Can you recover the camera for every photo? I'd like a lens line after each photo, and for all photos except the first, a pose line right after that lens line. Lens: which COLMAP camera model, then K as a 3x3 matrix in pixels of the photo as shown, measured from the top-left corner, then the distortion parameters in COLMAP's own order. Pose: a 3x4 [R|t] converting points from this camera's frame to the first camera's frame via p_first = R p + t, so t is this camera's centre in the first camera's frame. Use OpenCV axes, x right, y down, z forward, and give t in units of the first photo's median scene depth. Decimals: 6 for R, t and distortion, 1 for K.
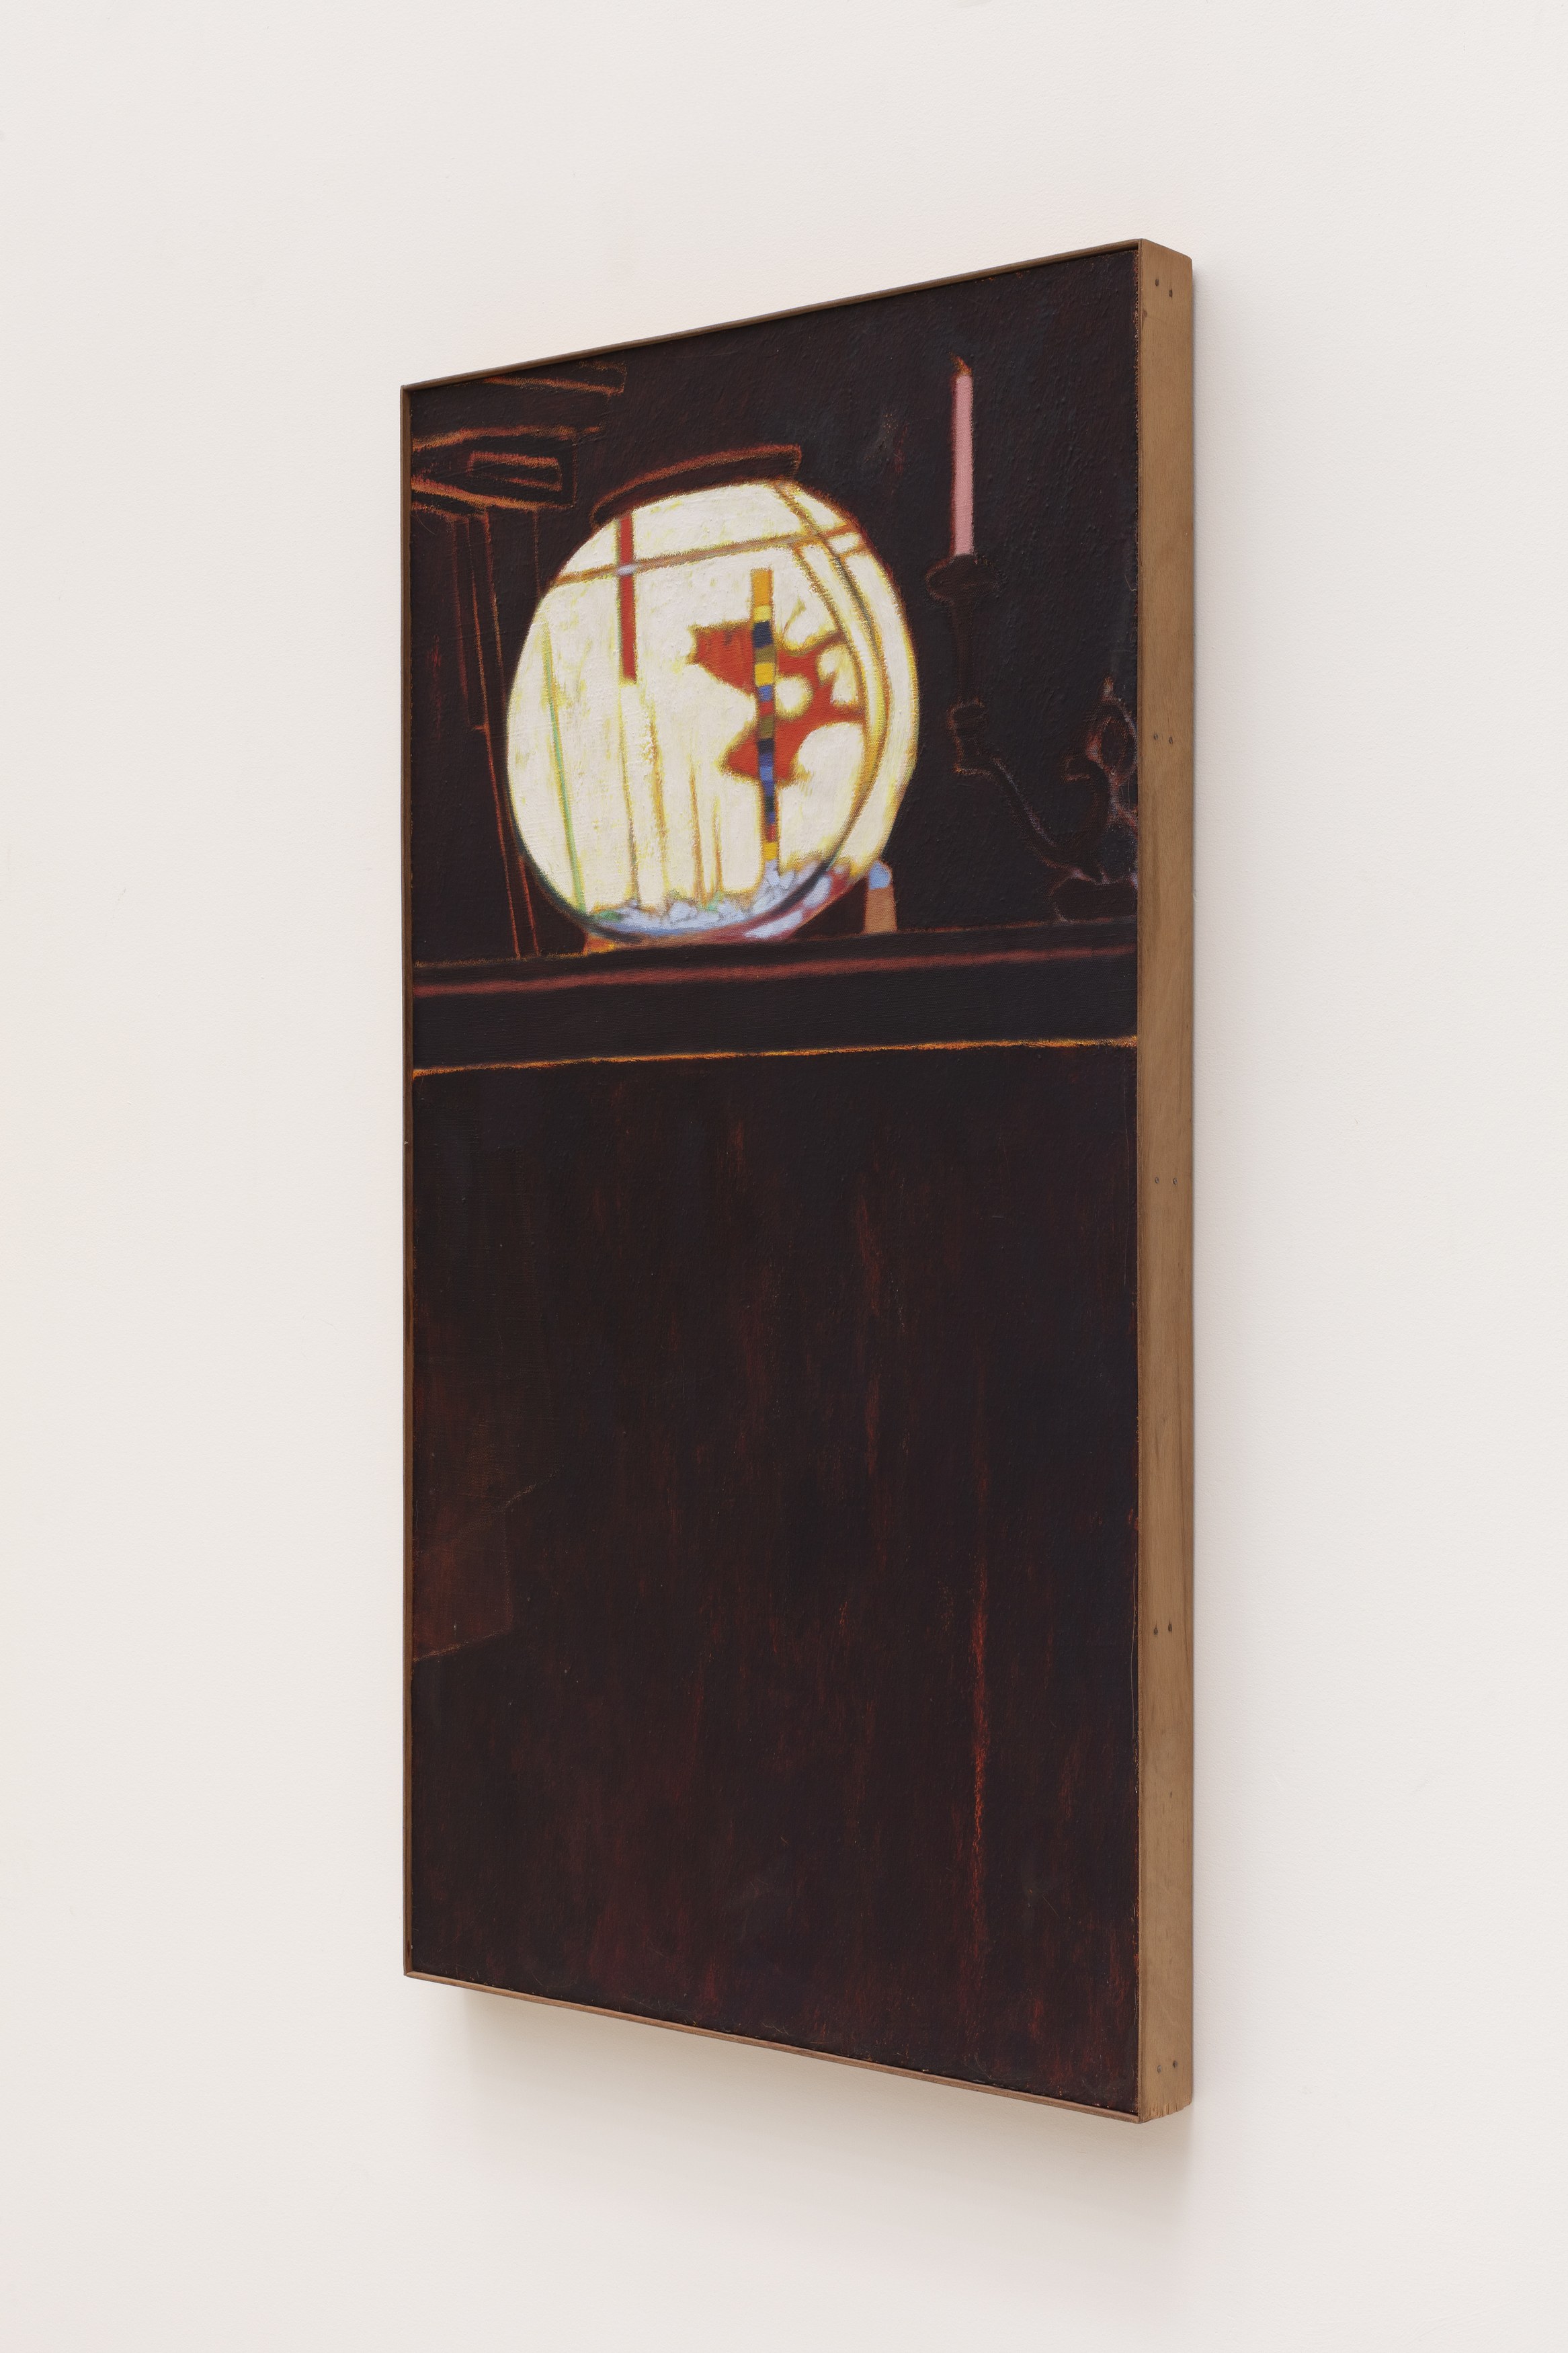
lens RADIAL K [[3381.9, 0, 784.1], [0, 3381.9, 1174.3], [0, 0, 1]] dist [0.015701, 0.000000]
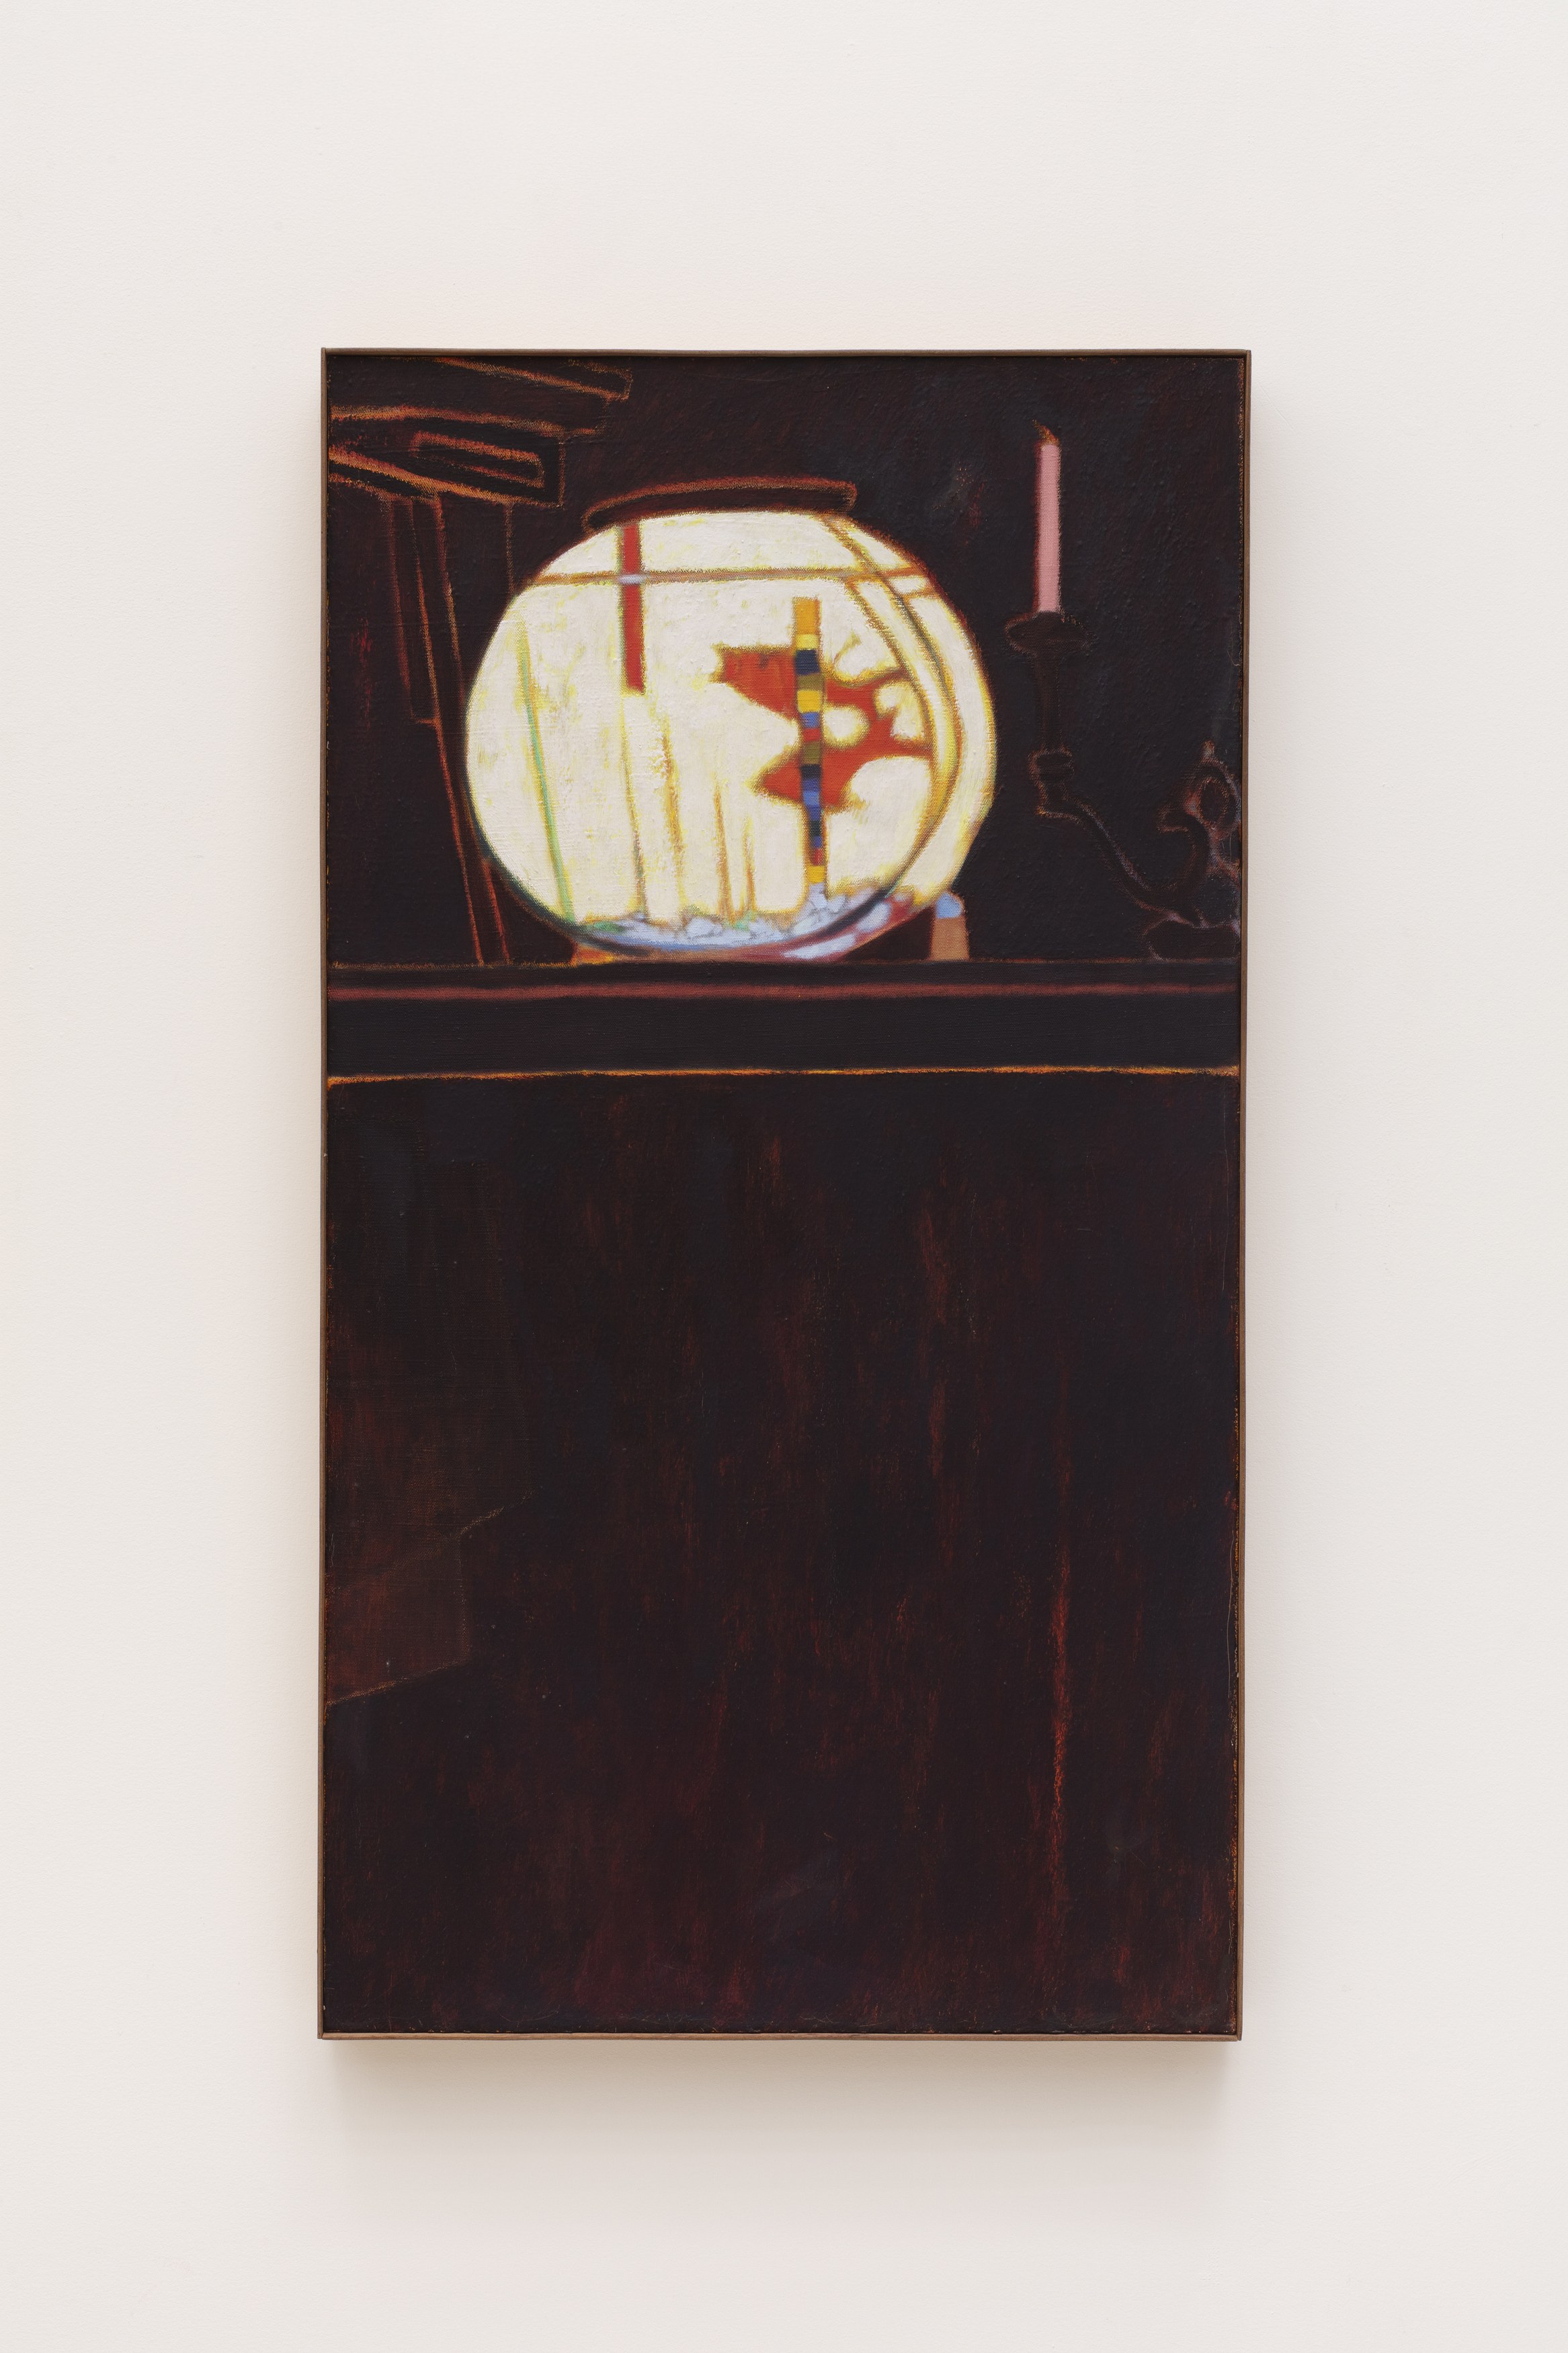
lens RADIAL K [[3381.9, 0, 784.0], [0, 3381.9, 1179.1], [0, 0, 1]] dist [0.015701, 0.000000]
pose [[0.789899, -0.002152, 0.613233, -0.640117], [-0.002481, 0.999974, 0.006706, -0.009966], [-0.613232, -0.006818, 0.789873, 0.194667]]
